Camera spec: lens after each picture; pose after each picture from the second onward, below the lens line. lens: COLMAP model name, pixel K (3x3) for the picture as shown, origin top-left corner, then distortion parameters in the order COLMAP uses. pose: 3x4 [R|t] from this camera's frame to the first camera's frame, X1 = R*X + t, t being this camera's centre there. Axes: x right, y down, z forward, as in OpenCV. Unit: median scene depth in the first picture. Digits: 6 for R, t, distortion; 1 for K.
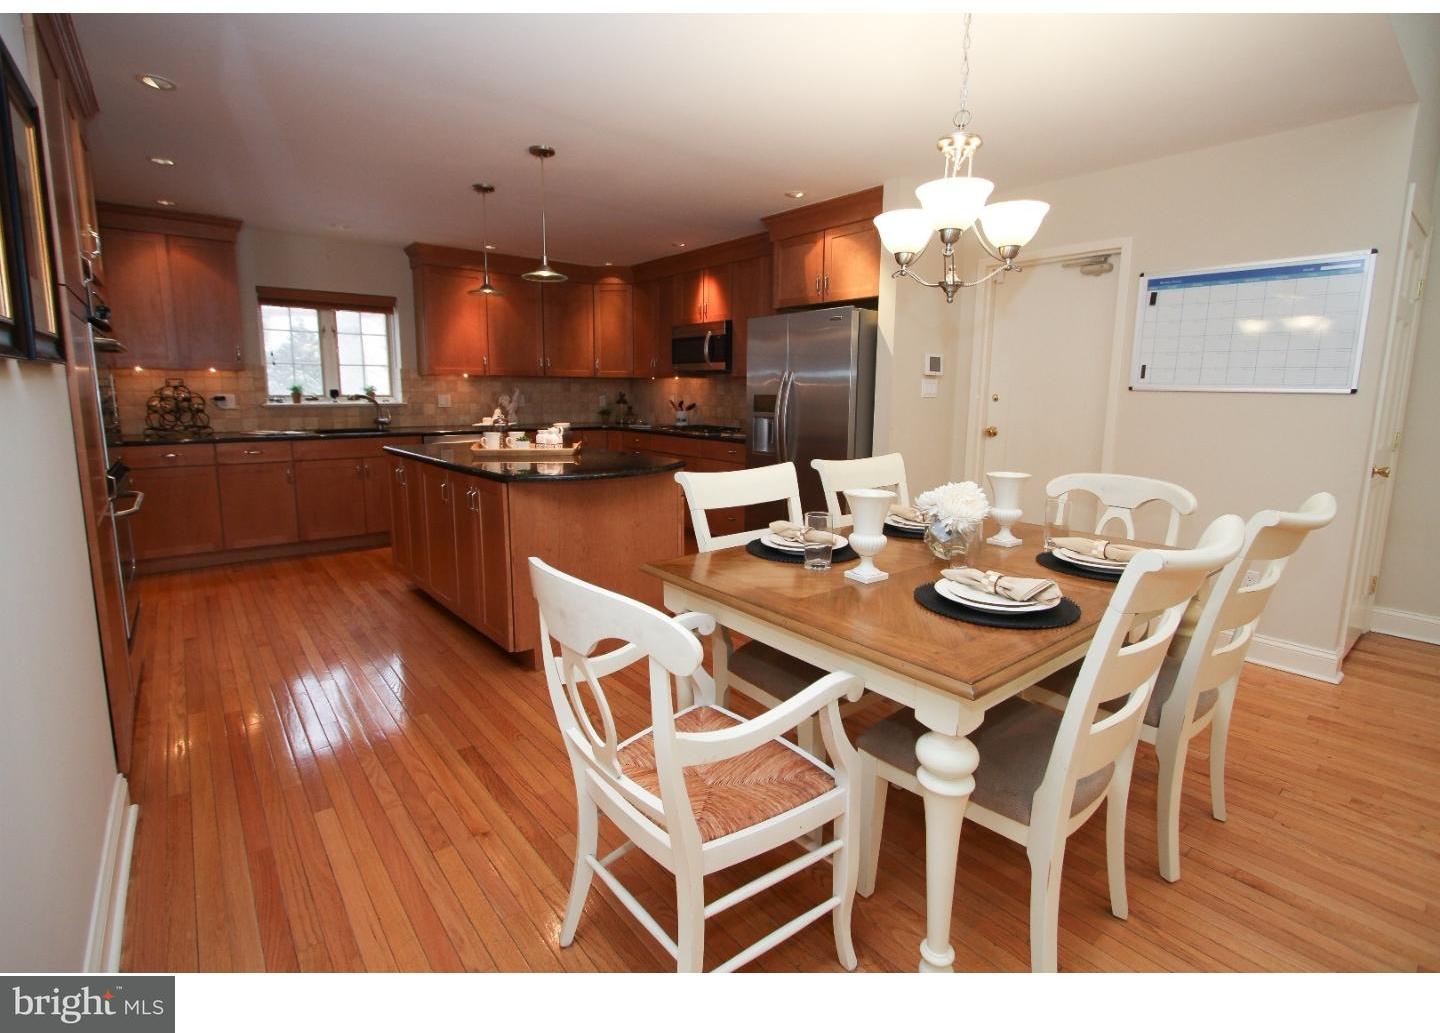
lens RADIAL K [[679.8, 0, 719.3], [0, 679.8, 487.6], [0, 0, 1]] dist [-0.002102, -0.000362]
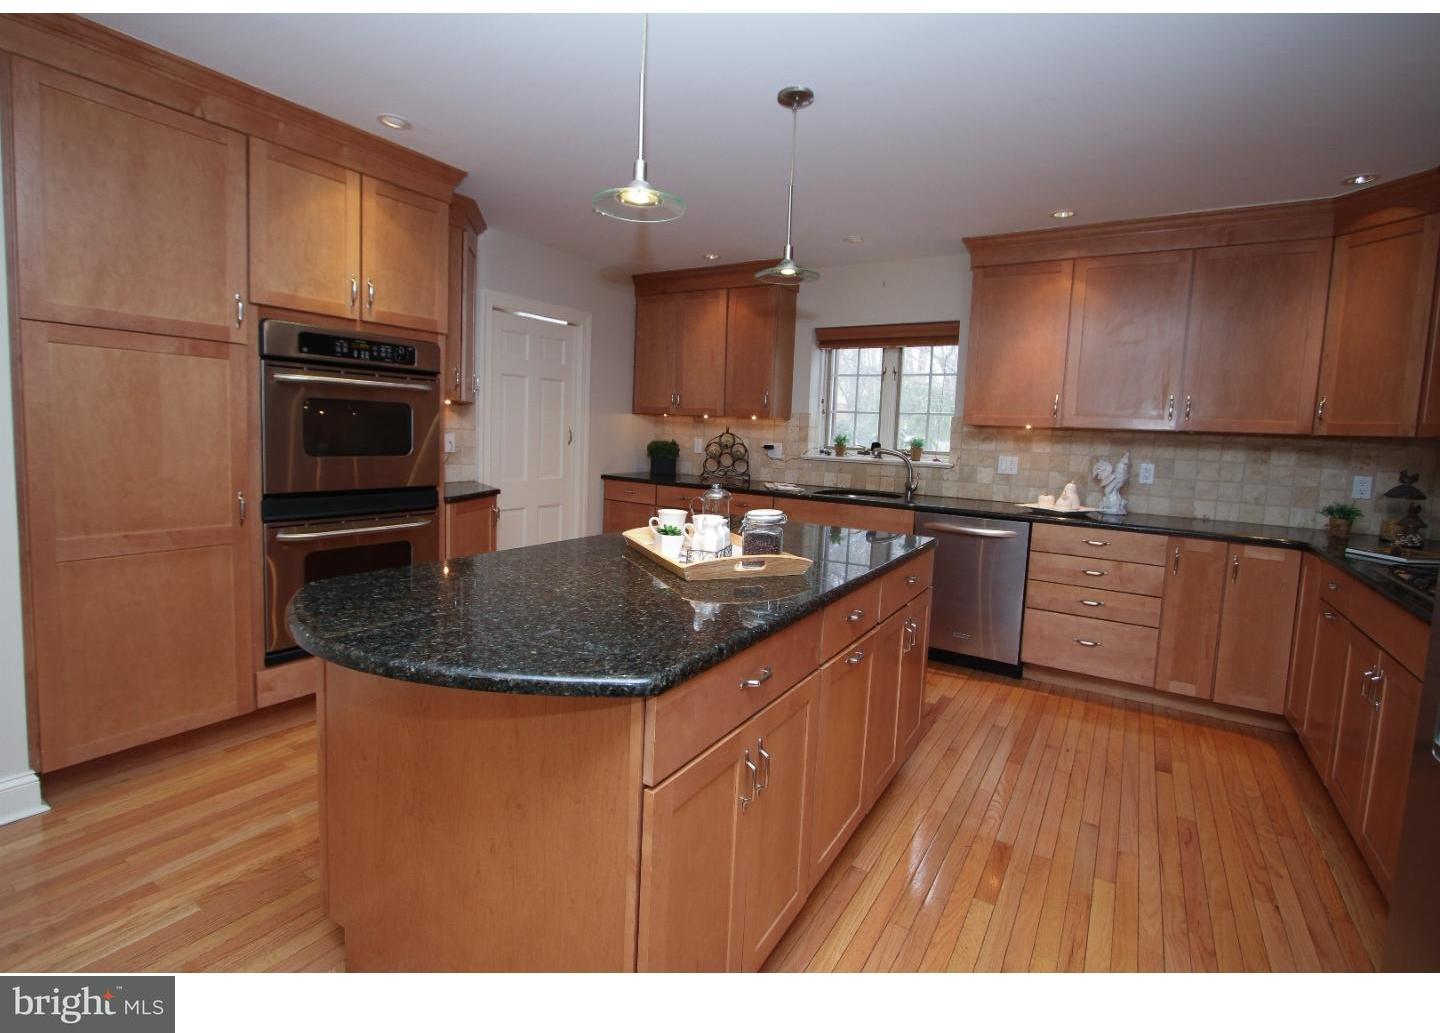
lens RADIAL K [[679.8, 0, 719.3], [0, 679.8, 487.6], [0, 0, 1]] dist [-0.002102, -0.000362]
pose [[0.330948, 0.085413, -0.939776, 0.143775], [-0.176522, 0.983919, 0.027261, -0.079788], [0.926992, 0.156869, 0.340703, 0.553998]]
